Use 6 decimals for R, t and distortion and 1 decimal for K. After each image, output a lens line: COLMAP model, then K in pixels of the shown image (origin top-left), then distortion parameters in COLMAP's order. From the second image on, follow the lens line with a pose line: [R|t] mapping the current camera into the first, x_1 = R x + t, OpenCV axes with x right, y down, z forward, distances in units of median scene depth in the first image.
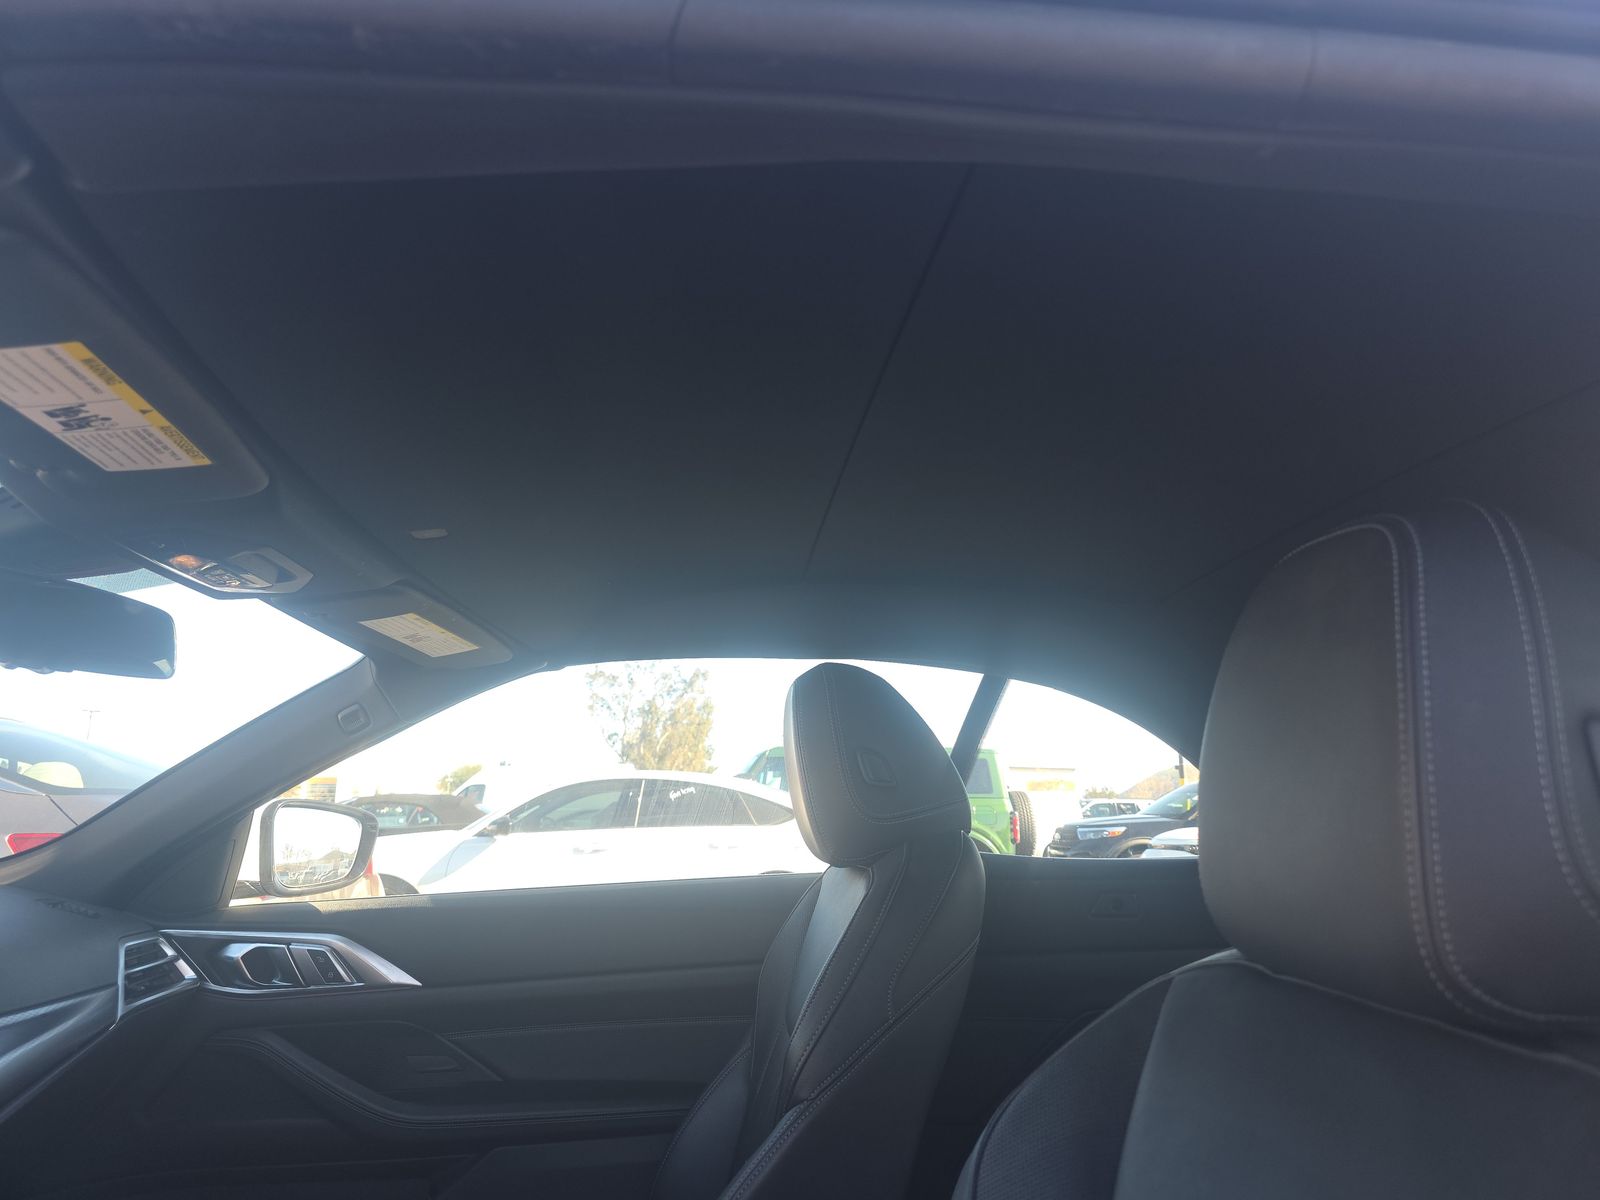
lens RADIAL K [[1049.1, 0, 802.6], [0, 1049.1, 608.6], [0, 0, 1]] dist [0.048693, -0.042197]
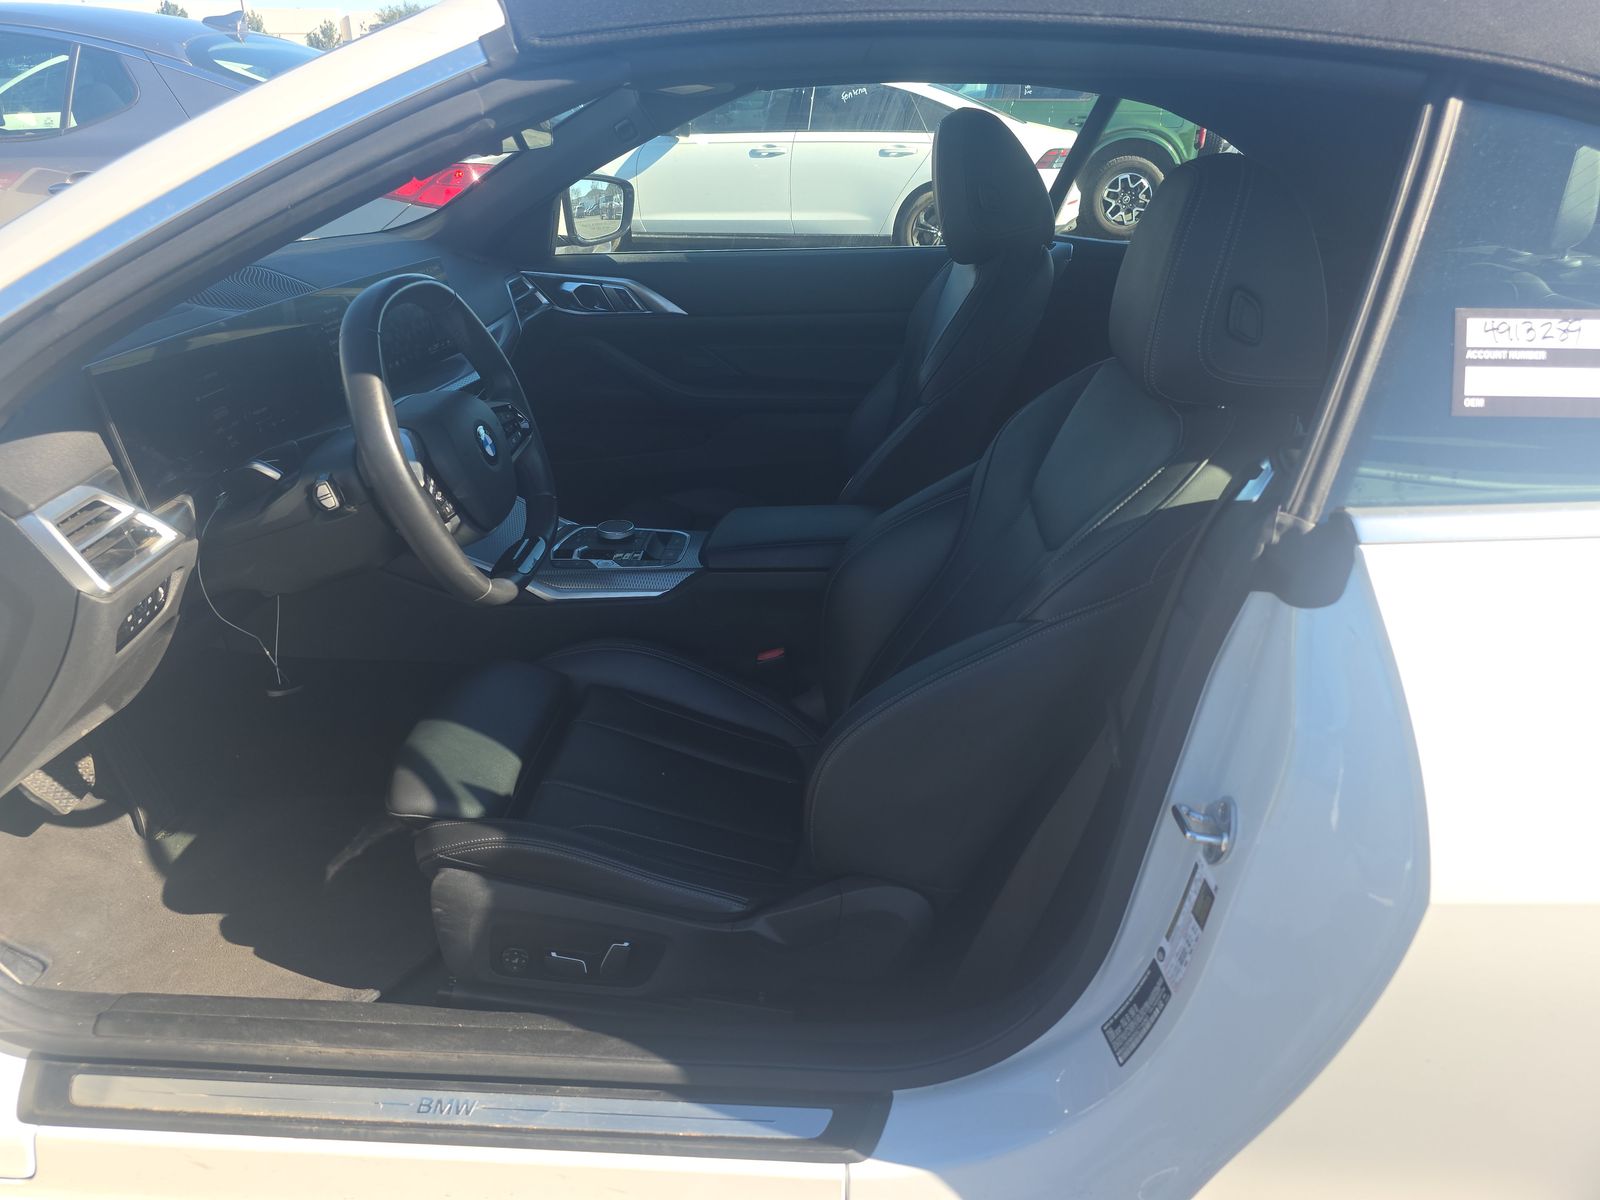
lens RADIAL K [[1049.1, 0, 802.6], [0, 1049.1, 608.6], [0, 0, 1]] dist [0.048693, -0.042197]
pose [[0.988129, 0.080565, -0.130807, 0.037090], [0.015487, 0.794885, 0.606562, -0.227763], [0.152844, -0.601387, 0.784202, -0.423677]]
